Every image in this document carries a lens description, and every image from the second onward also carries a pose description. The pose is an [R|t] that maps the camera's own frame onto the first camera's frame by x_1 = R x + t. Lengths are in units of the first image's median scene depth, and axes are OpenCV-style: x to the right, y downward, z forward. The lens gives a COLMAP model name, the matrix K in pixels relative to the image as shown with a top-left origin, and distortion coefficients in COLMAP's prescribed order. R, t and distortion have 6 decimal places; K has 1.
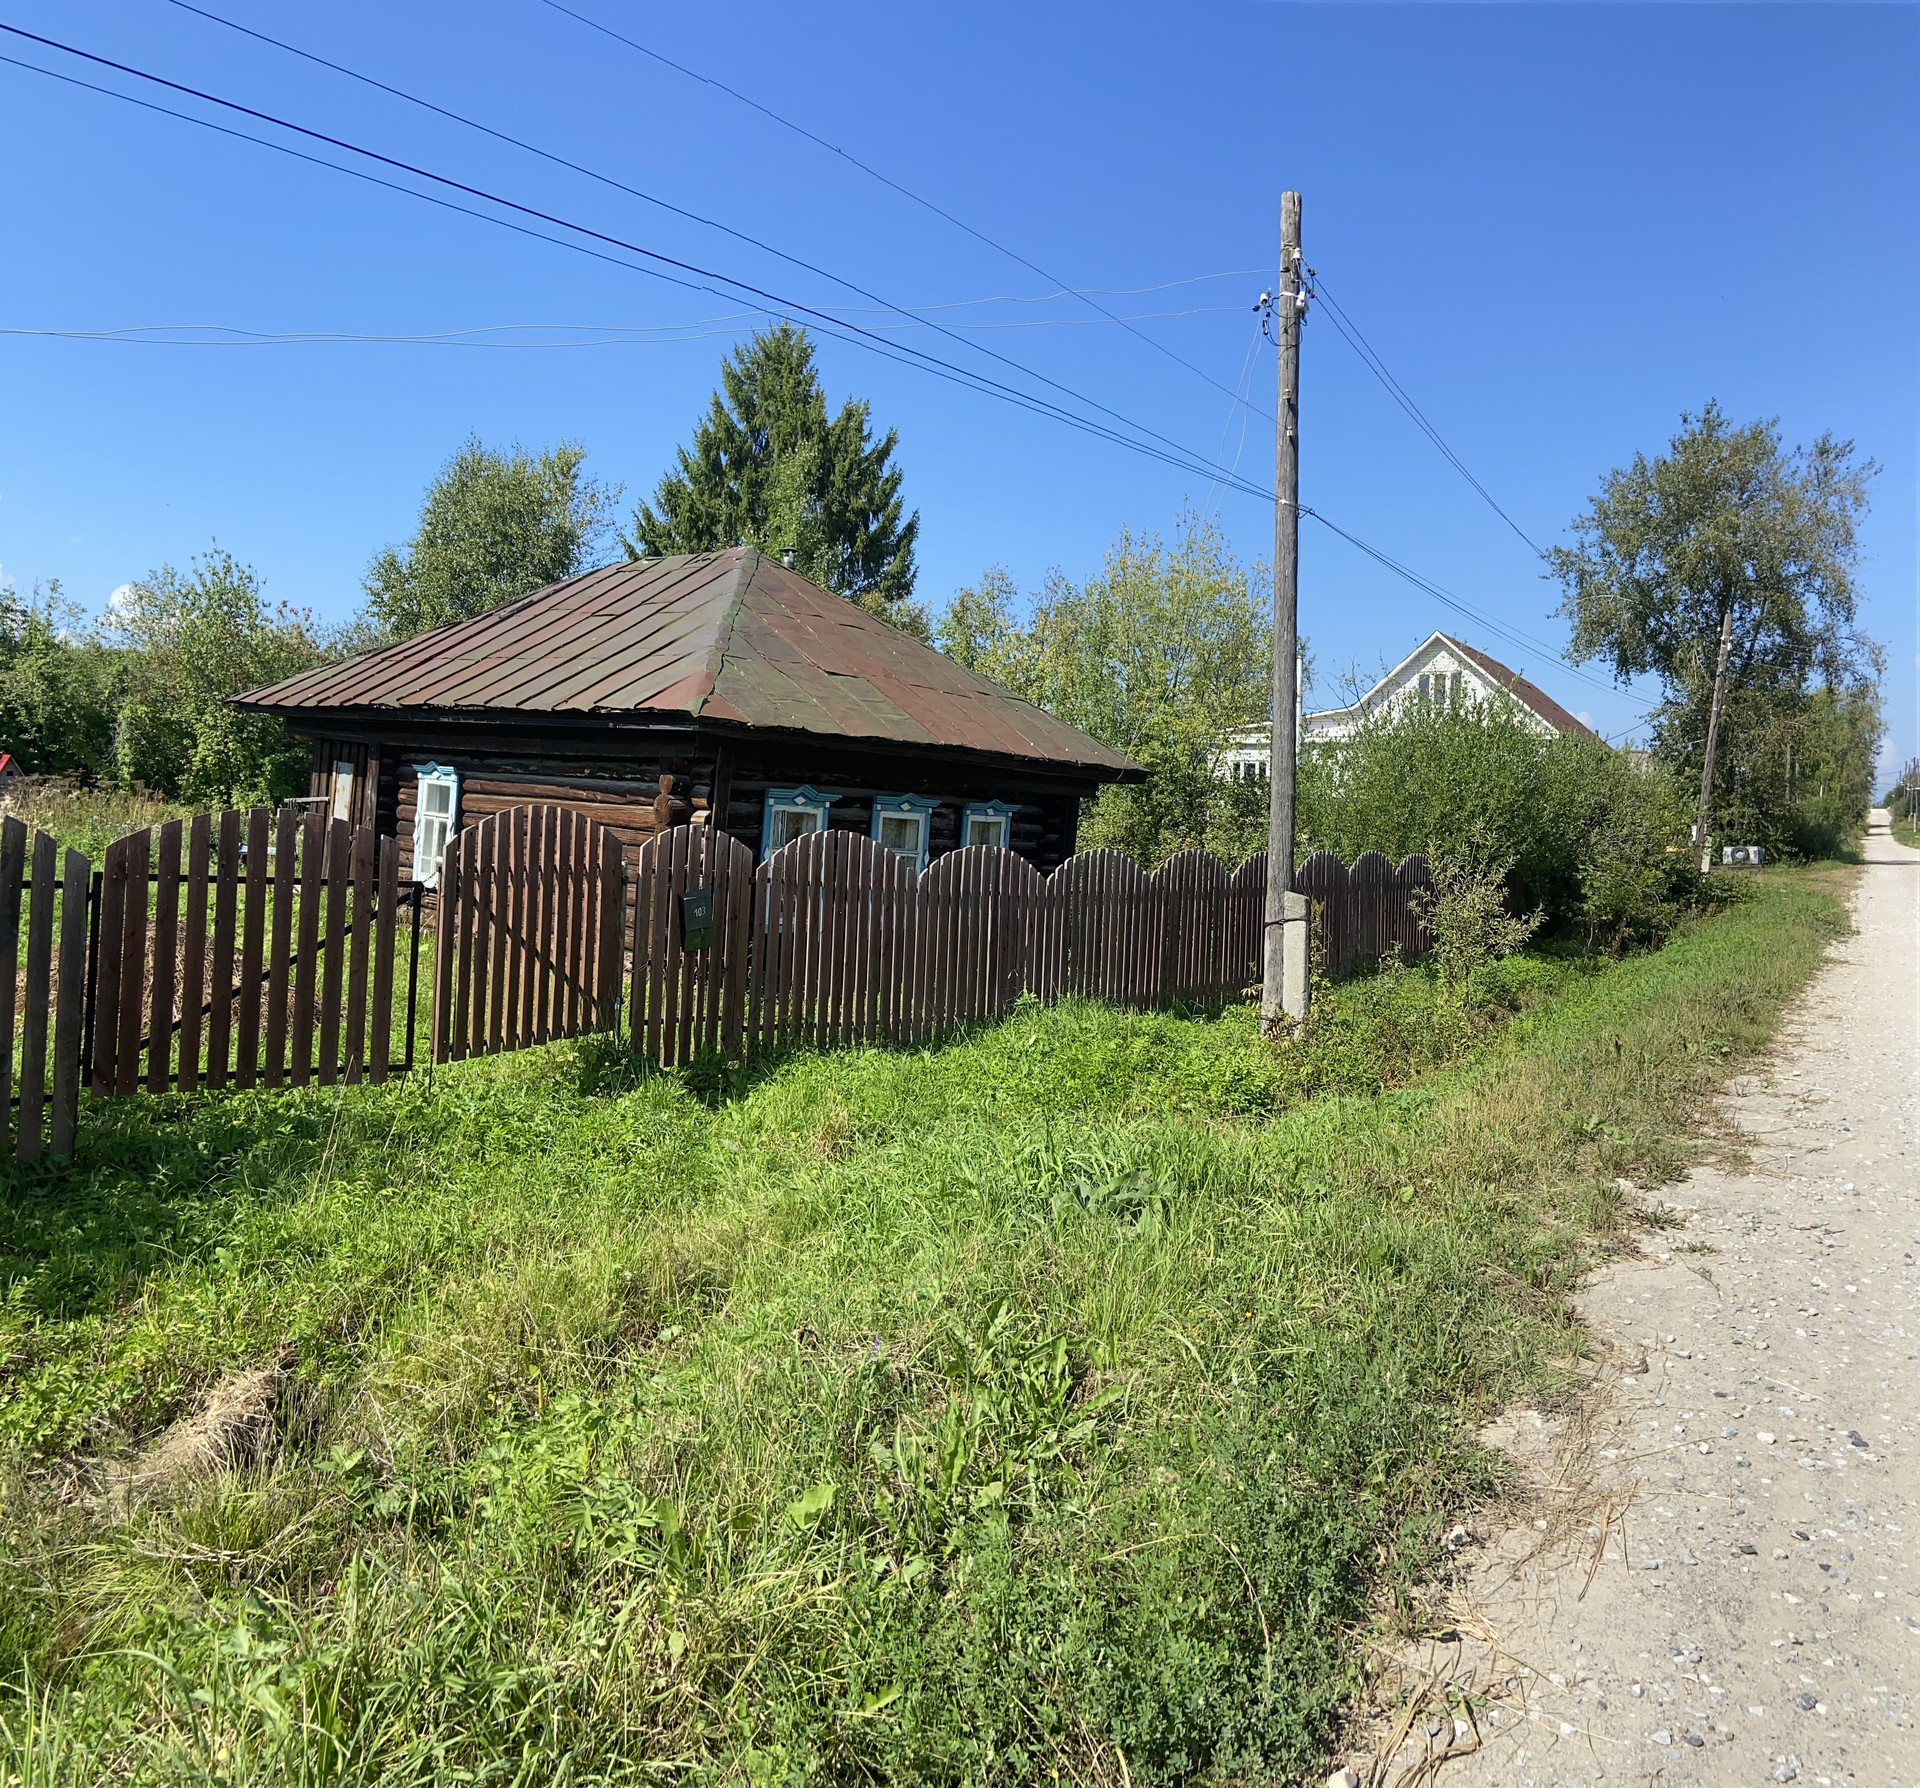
lens RADIAL K [[1932.3, 0, 960.0], [0, 1932.3, 894.0], [0, 0, 1]] dist [0.099474, 0.011775]
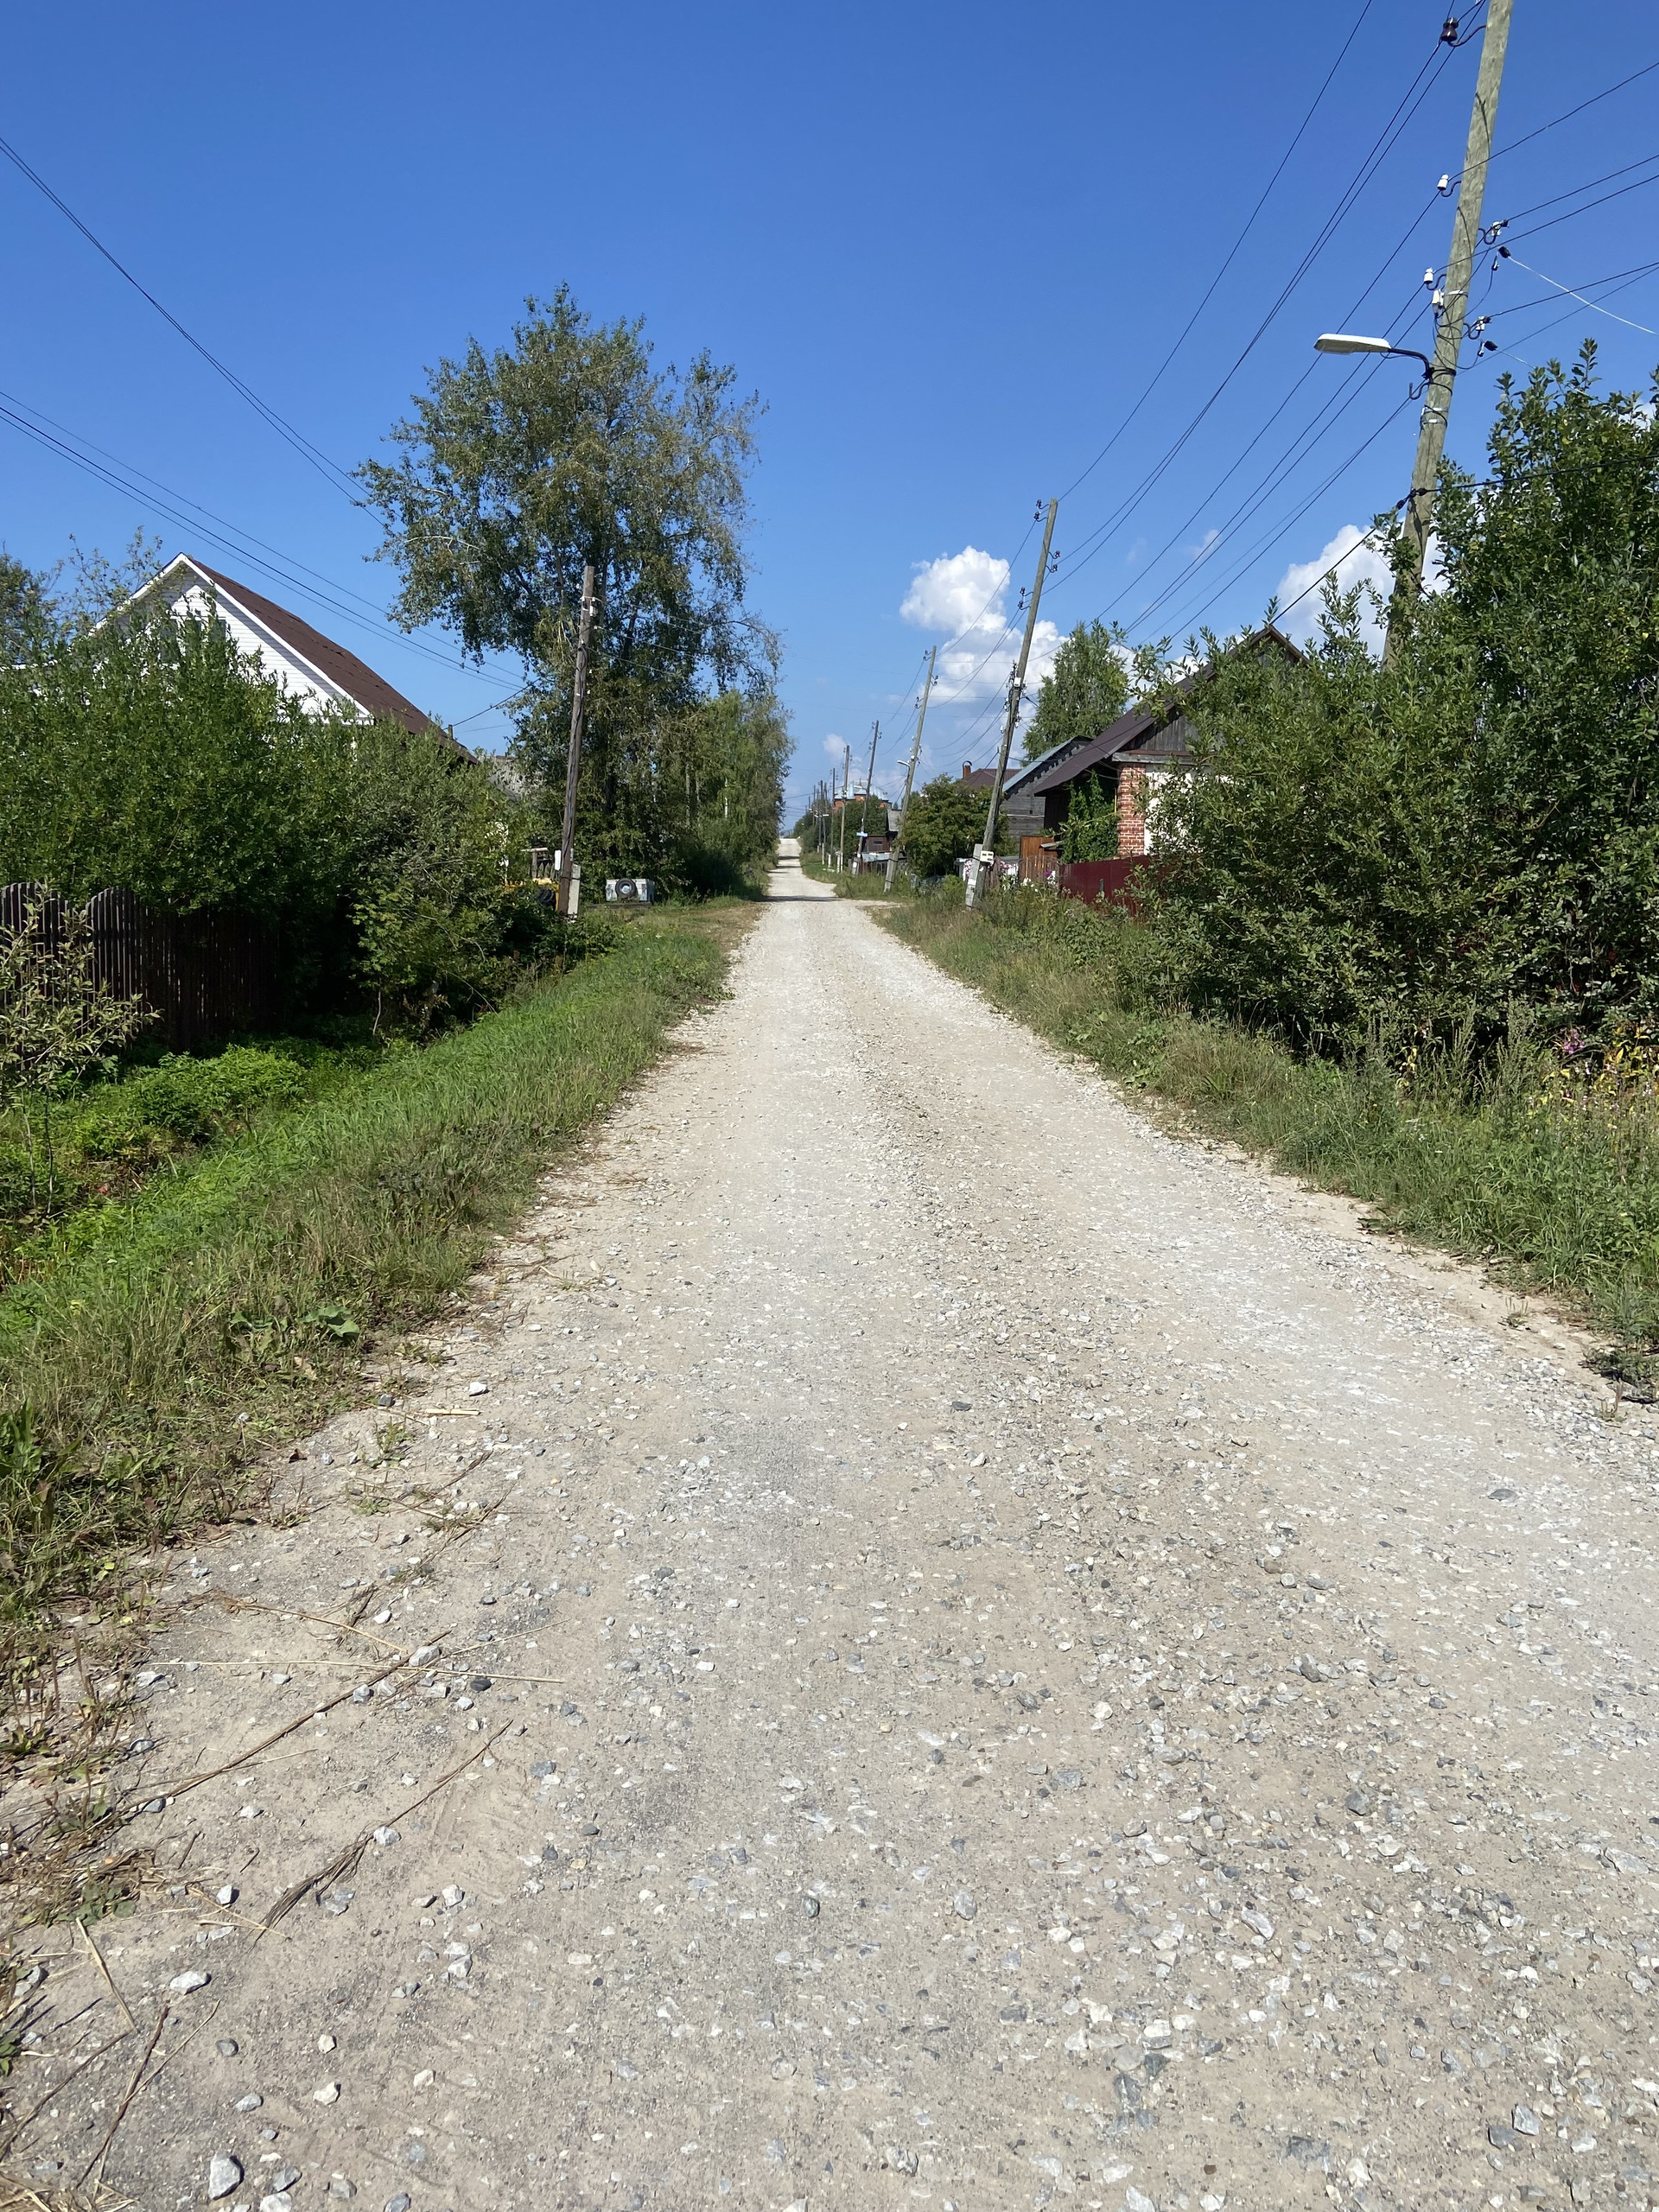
lens RADIAL K [[2167.8, 0, 829.5], [0, 2167.8, 1106.0], [0, 0, 1]] dist [0.014292, 0.006248]
pose [[0.901889, -0.045552, 0.429559, 0.096313], [0.011932, 0.996672, 0.080638, -0.002496], [-0.431802, -0.067601, 0.899431, 0.178896]]
